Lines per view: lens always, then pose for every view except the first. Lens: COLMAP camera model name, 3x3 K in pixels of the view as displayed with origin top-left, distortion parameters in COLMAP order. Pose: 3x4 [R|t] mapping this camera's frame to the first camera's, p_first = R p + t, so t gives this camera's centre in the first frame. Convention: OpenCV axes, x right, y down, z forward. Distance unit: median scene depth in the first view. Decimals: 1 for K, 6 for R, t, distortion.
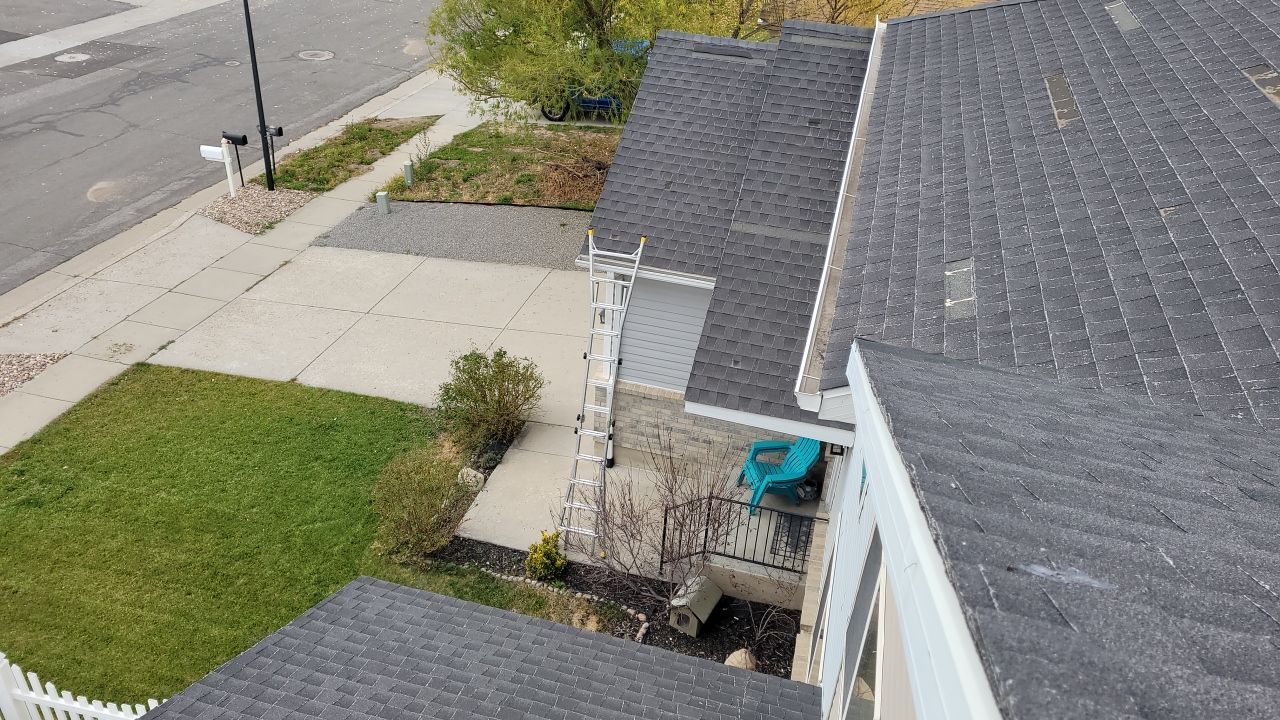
lens RADIAL K [[954.1, 0, 648.0], [0, 954.1, 360.4], [0, 0, 1]] dist [0.028770, -0.041204]
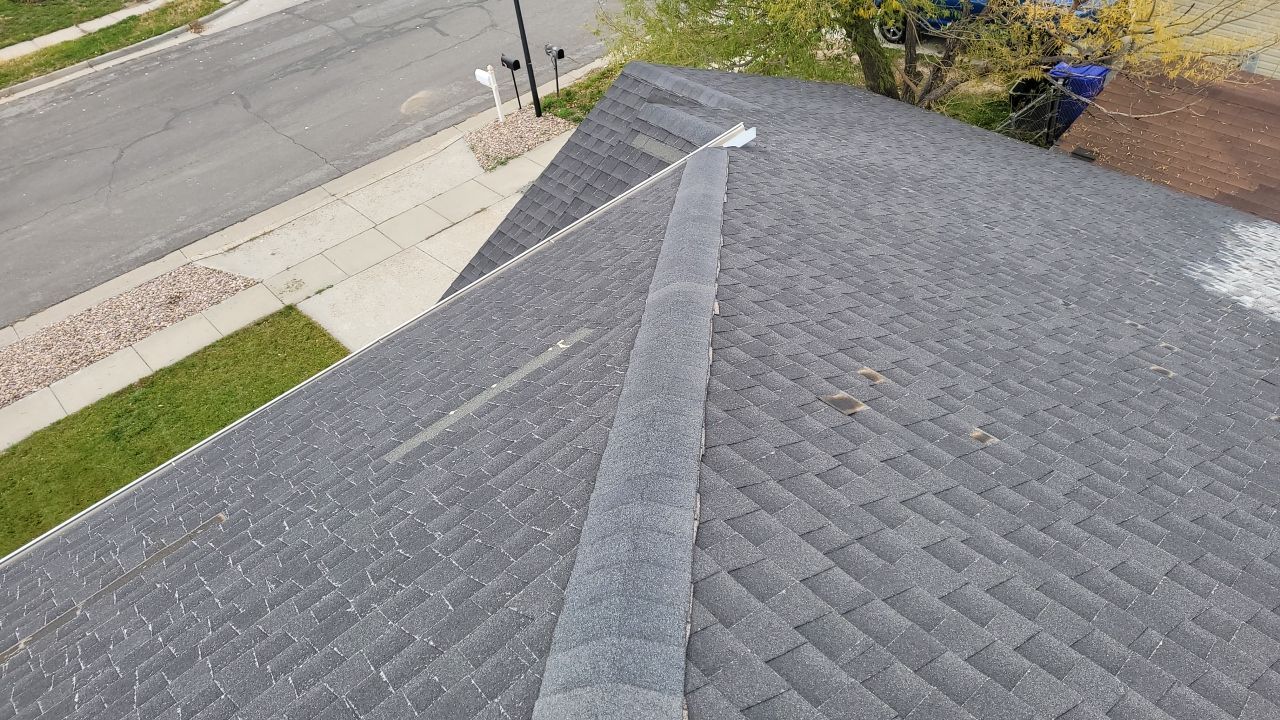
lens RADIAL K [[954.1, 0, 648.0], [0, 954.1, 360.4], [0, 0, 1]] dist [0.028770, -0.041204]
pose [[0.824512, 0.239193, -0.512802, 0.281022], [-0.148281, 0.965925, 0.212134, -0.167013], [0.546070, -0.098868, 0.831885, 0.218836]]
